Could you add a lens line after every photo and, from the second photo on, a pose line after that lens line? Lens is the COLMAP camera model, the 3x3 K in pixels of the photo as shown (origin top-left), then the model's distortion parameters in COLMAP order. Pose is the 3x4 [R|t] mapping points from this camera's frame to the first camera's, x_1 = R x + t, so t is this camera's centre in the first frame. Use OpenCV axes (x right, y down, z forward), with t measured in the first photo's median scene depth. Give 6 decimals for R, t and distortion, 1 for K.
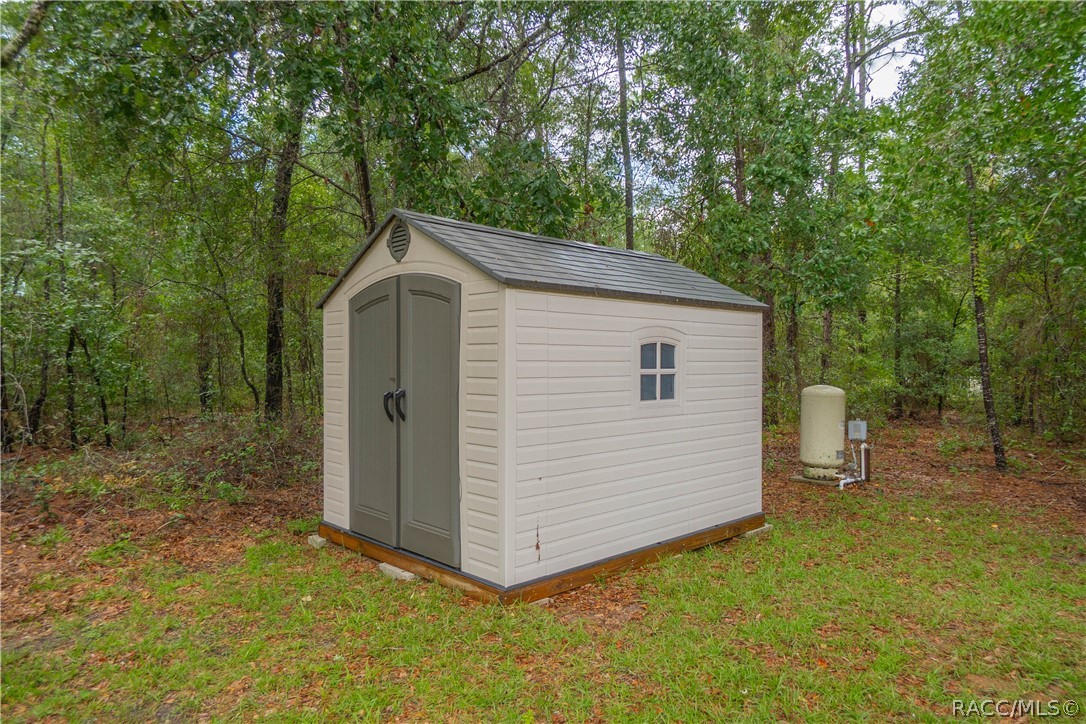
lens RADIAL K [[681.6, 0, 543.0], [0, 681.6, 362.0], [0, 0, 1]] dist [-0.000378, -0.000037]
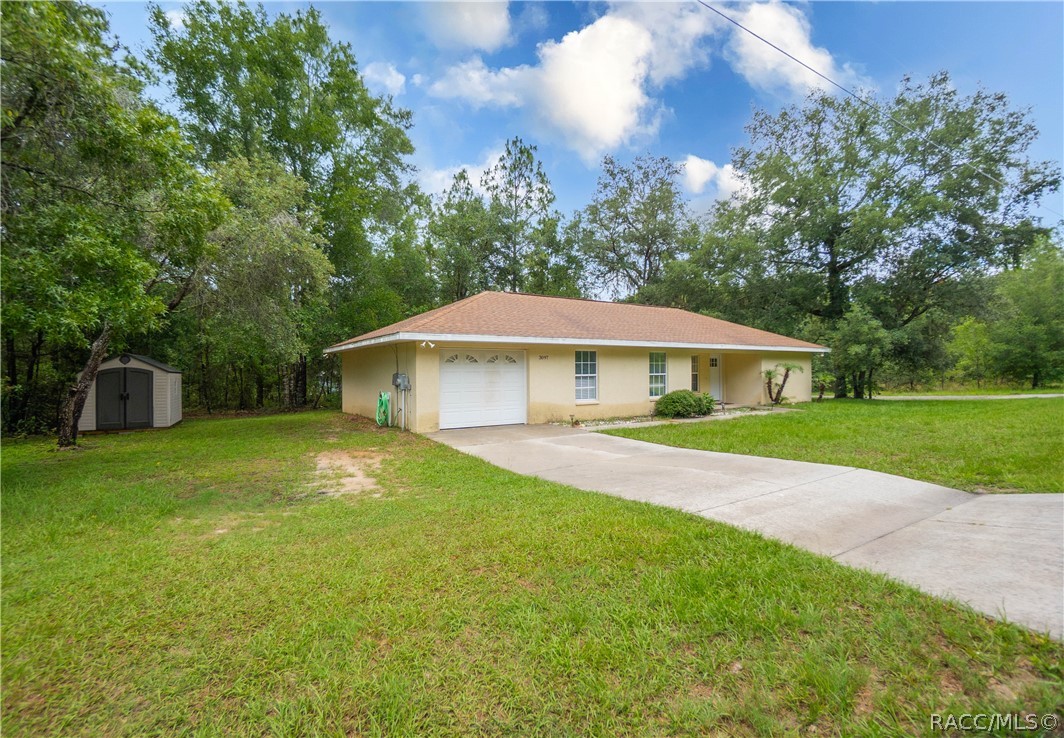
lens RADIAL K [[450.8, 0, 532.0], [0, 450.8, 369.0], [0, 0, 1]] dist [0.000482, 0.000340]
pose [[0.233475, 0.000399, 0.972363, -2.494676], [0.006969, 0.999974, -0.002084, -0.091863], [-0.972338, 0.007263, 0.233466, -2.325748]]
